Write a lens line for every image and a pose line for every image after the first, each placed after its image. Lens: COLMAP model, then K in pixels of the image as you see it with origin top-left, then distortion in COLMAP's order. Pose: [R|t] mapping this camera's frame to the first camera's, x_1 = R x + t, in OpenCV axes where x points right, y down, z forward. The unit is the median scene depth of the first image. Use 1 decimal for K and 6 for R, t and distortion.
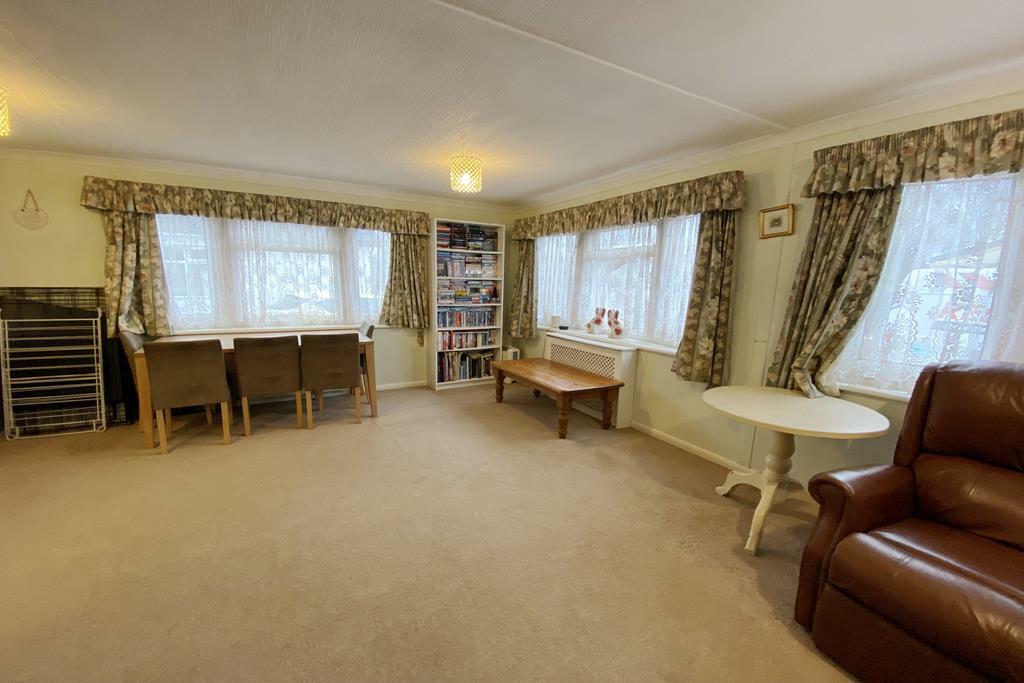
lens RADIAL K [[401.5, 0, 512.5], [0, 401.5, 351.4], [0, 0, 1]] dist [0.017657, -0.016427]
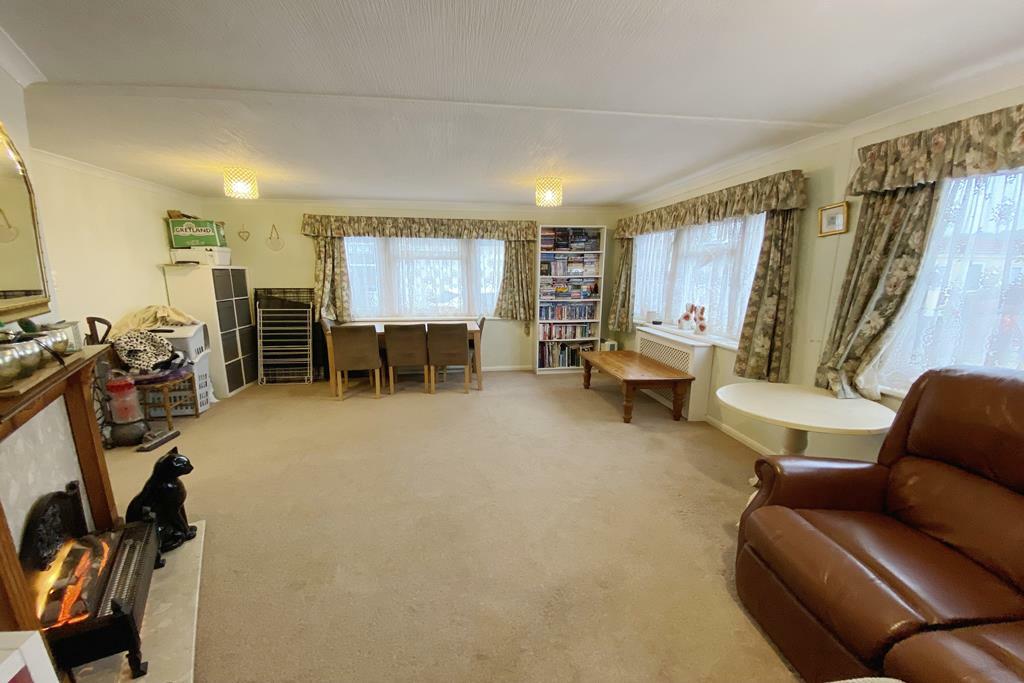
lens RADIAL K [[409.2, 0, 515.7], [0, 409.2, 349.9], [0, 0, 1]] dist [0.060766, -0.028205]
pose [[0.934146, 0.047222, -0.353753, 0.238523], [-0.042127, 0.998868, 0.022093, 0.003991], [0.354396, -0.005736, 0.935078, -0.177125]]
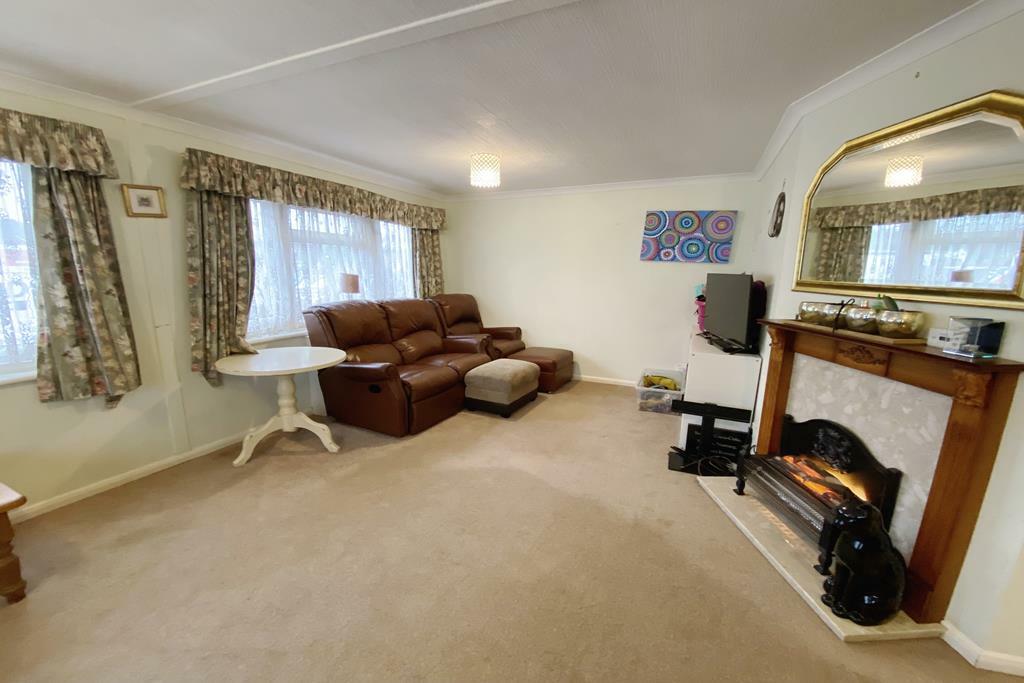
lens RADIAL K [[419.4, 0, 507.9], [0, 419.4, 356.6], [0, 0, 1]] dist [0.000503, -0.010116]
pose [[-0.573213, -0.187011, 0.797780, -0.550311], [0.128495, 0.941047, 0.312920, -0.132387], [-0.809269, 0.281881, -0.515391, 0.707091]]
